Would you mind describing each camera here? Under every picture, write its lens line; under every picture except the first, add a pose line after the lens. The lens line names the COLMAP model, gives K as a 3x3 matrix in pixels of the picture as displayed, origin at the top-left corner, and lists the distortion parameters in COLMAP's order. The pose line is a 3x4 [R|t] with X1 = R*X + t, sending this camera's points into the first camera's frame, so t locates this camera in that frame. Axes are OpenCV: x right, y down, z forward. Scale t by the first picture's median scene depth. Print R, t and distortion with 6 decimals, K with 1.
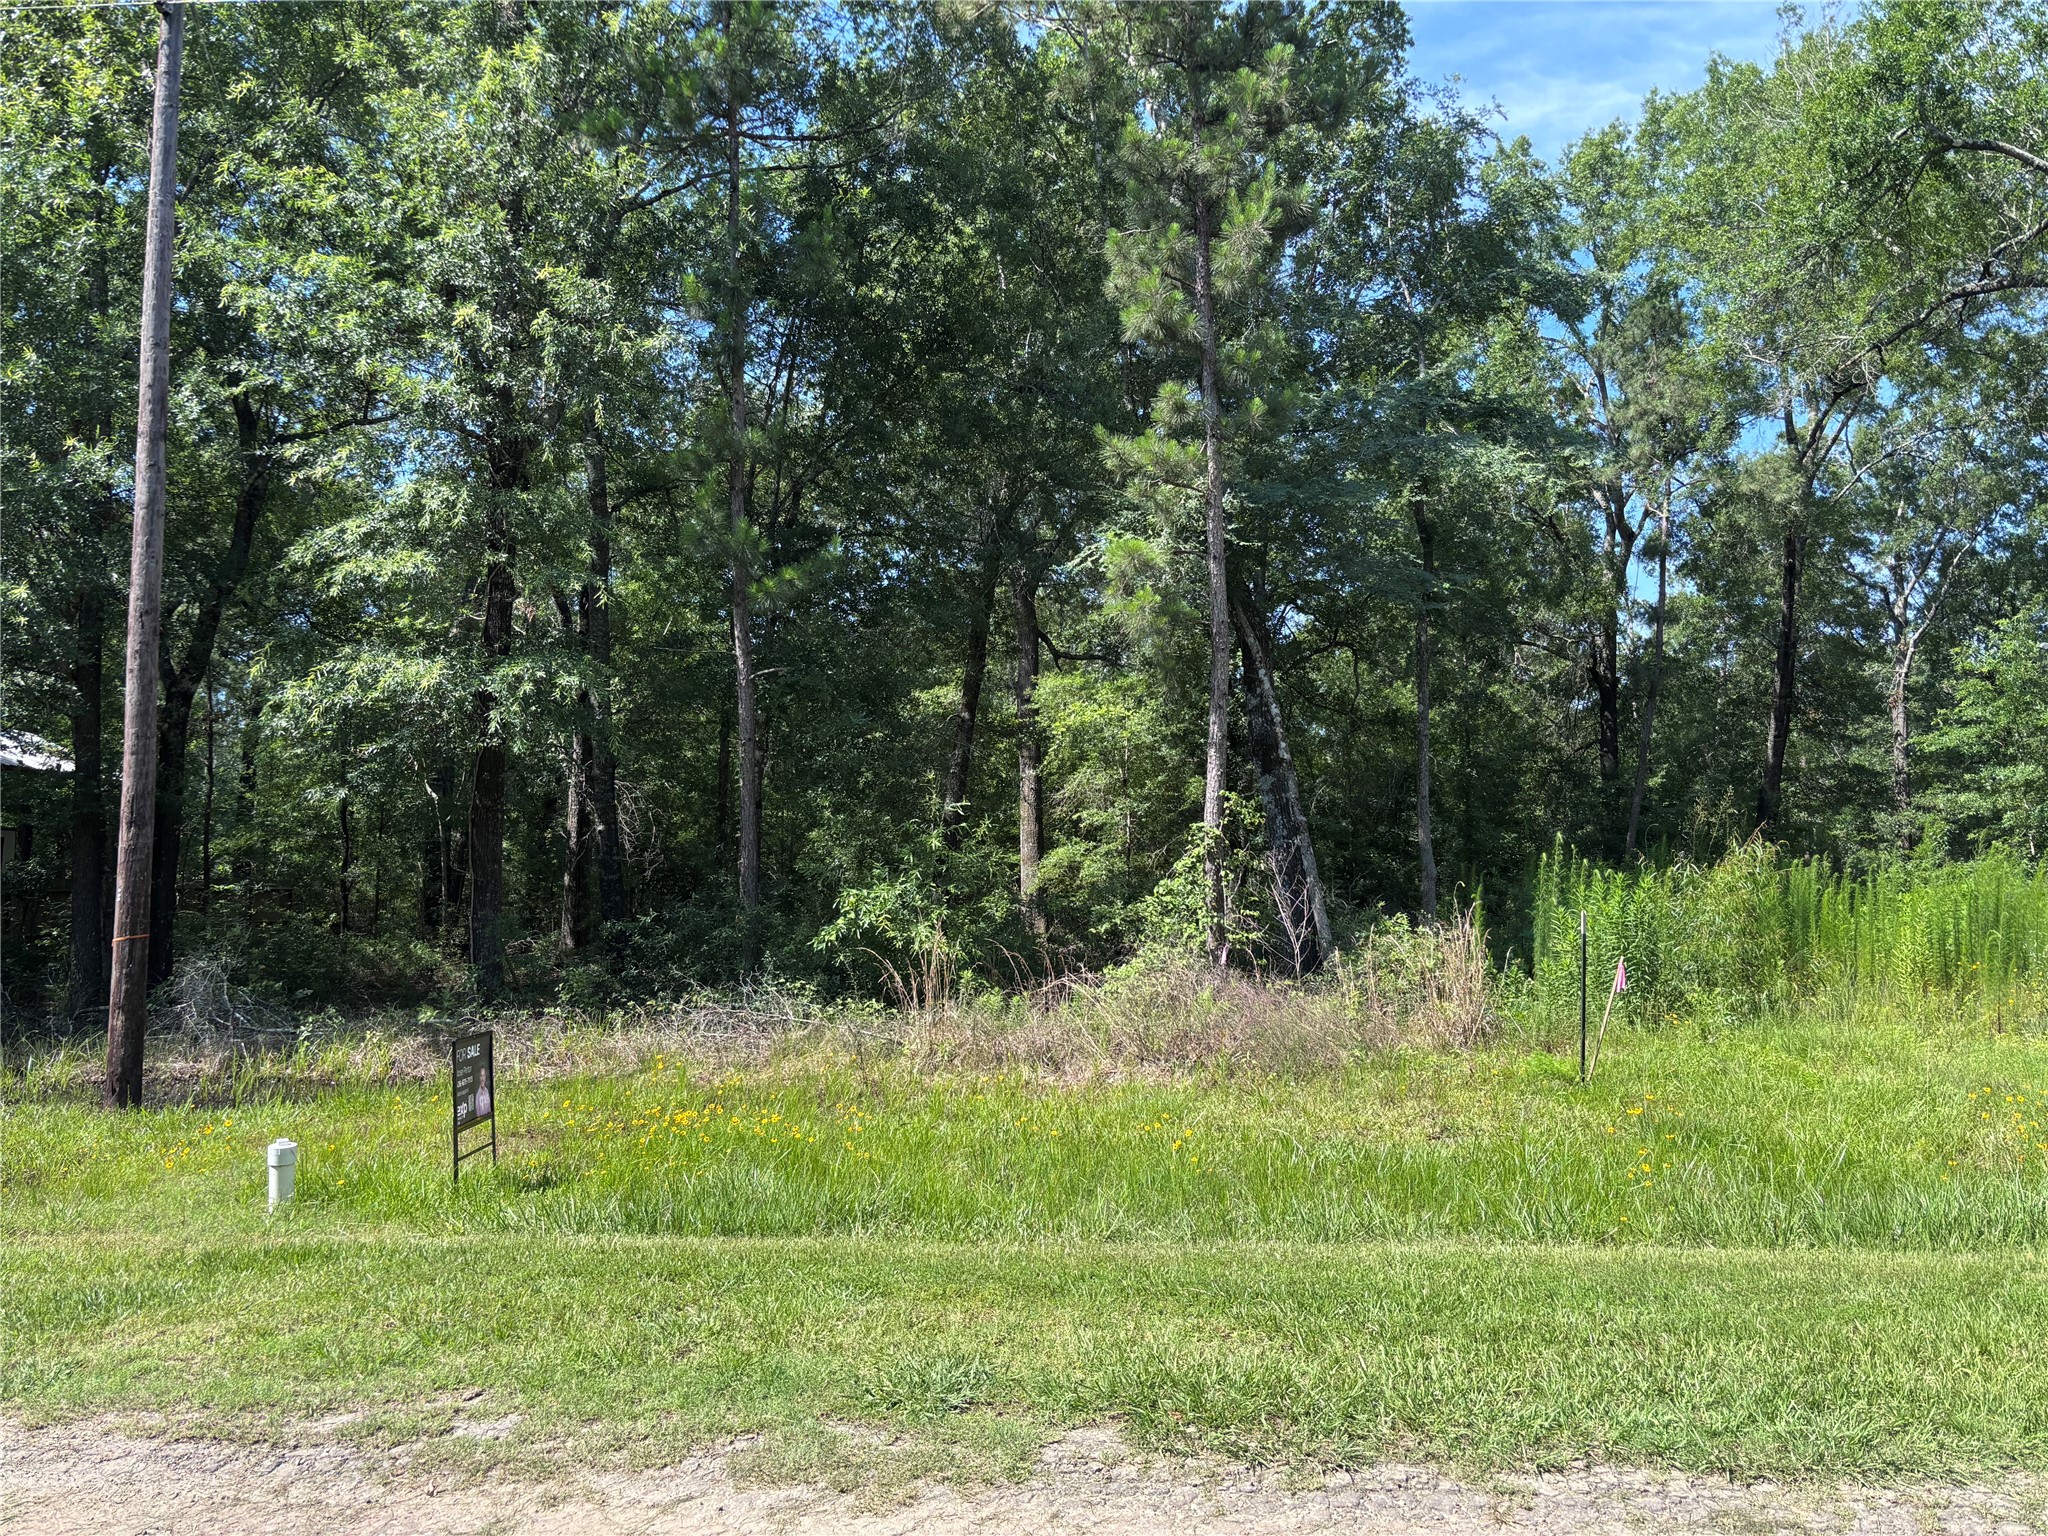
lens RADIAL K [[1572.8, 0, 1029.2], [0, 1572.8, 735.4], [0, 0, 1]] dist [0.111800, -0.000015]
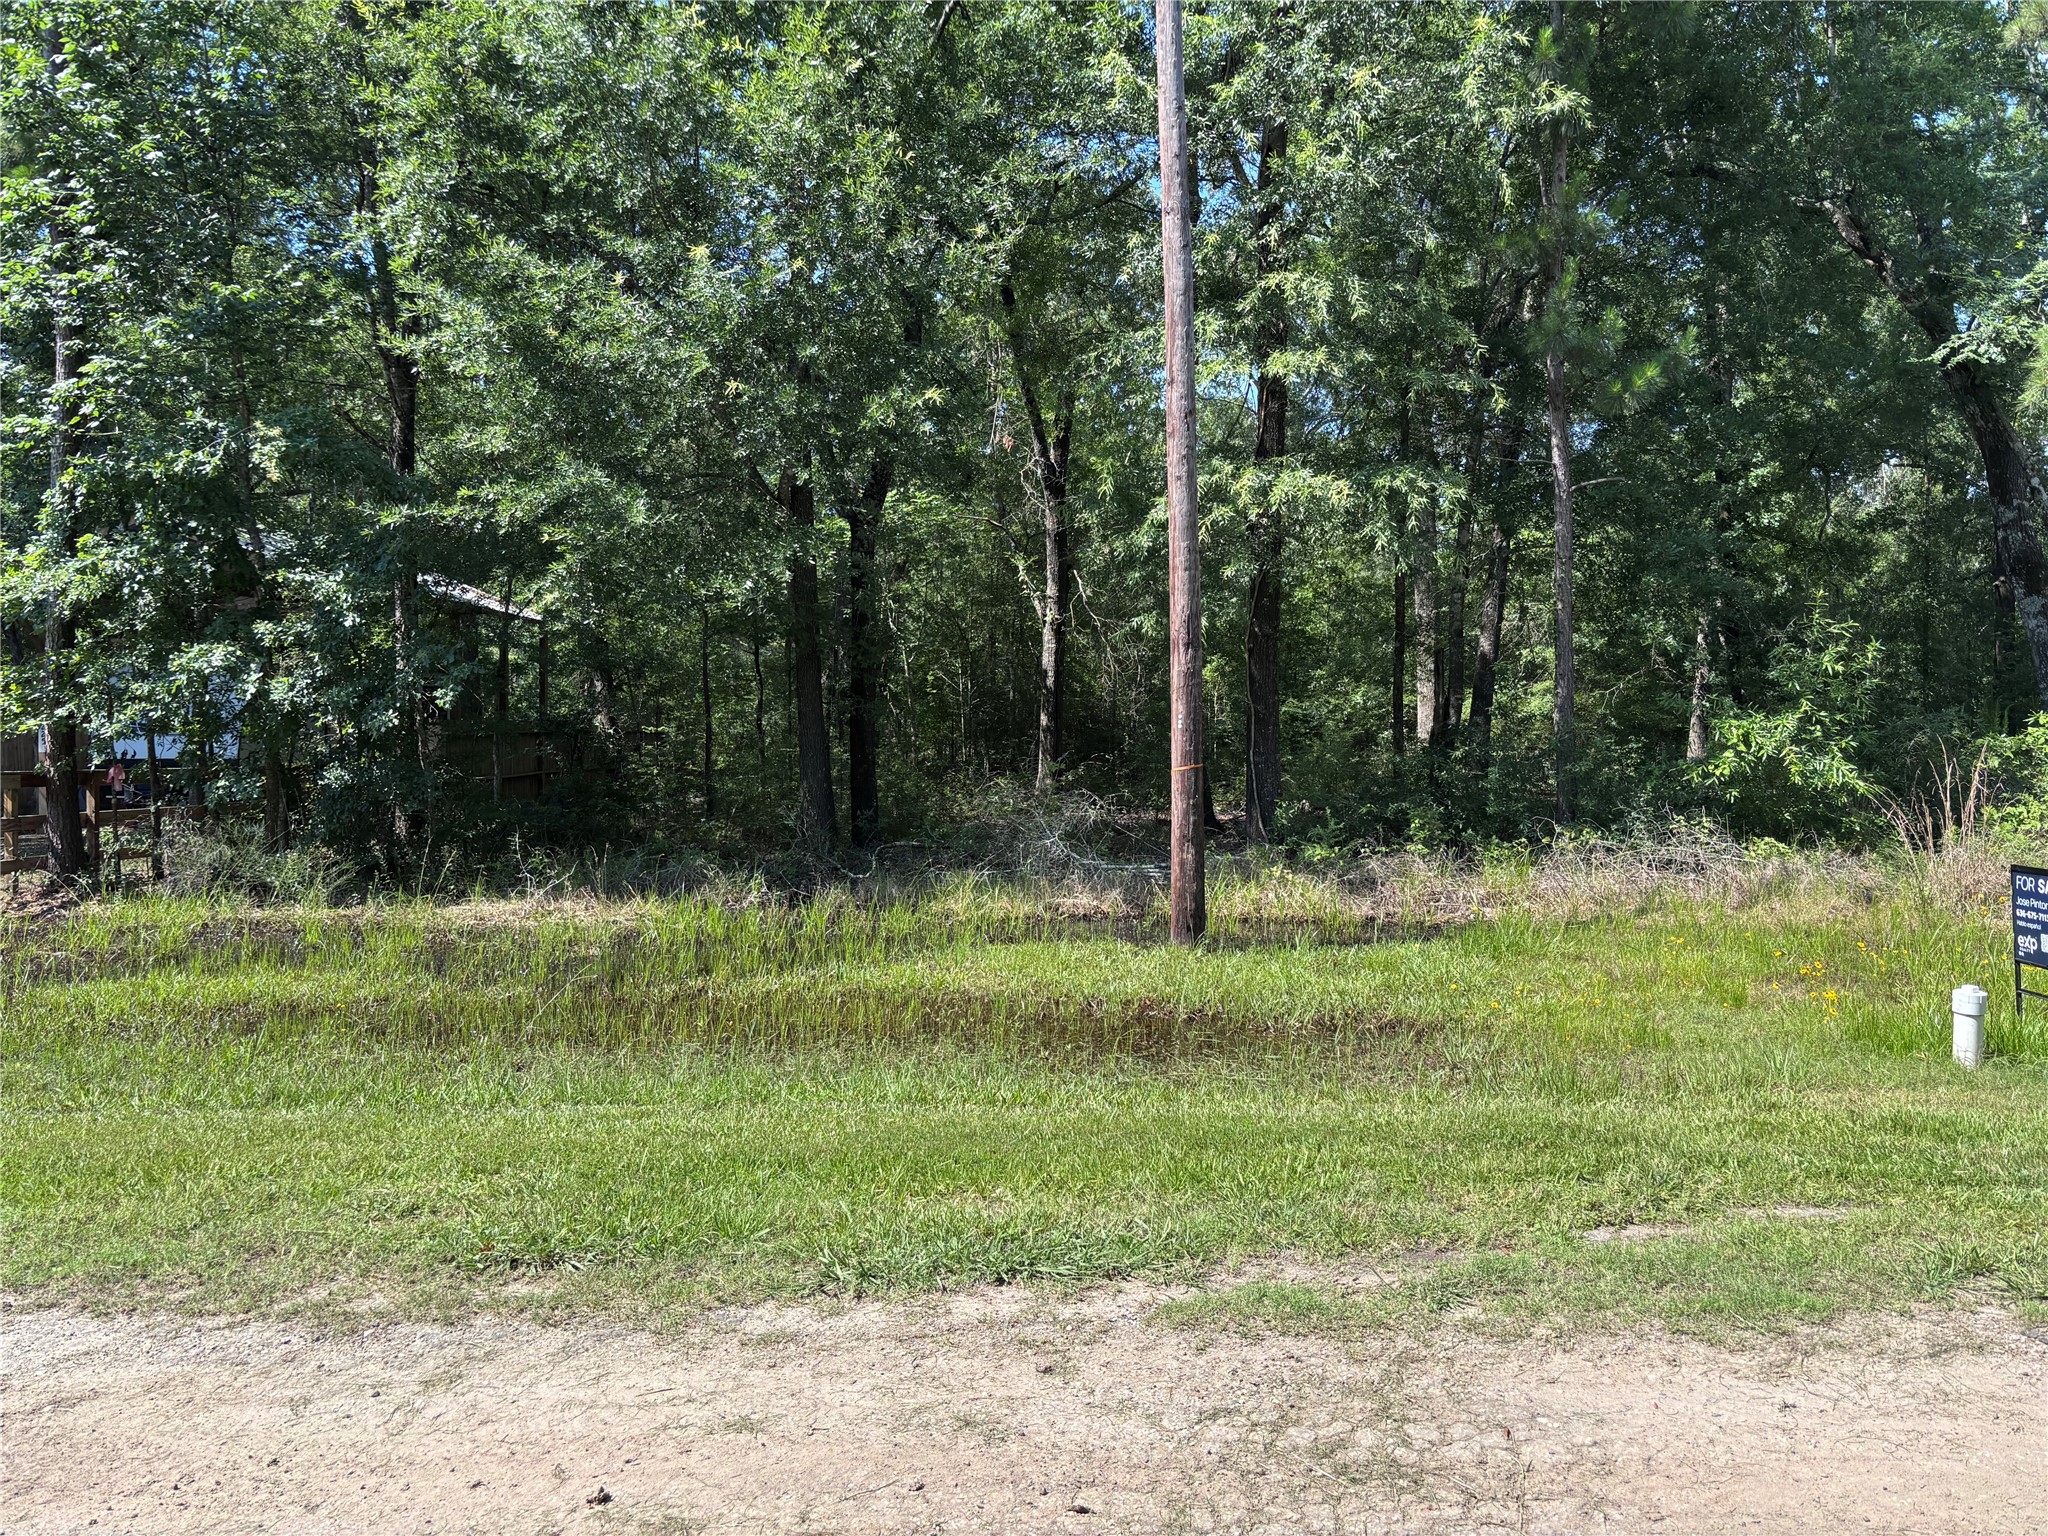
lens RADIAL K [[1567.9, 0, 1024.0], [0, 1567.9, 768.0], [0, 0, 1]] dist [0.009443, 0.001484]
pose [[0.998478, -0.006462, -0.054764, -0.461647], [0.012702, 0.993356, 0.114375, 0.016228], [0.053661, -0.114896, 0.991927, 0.080307]]
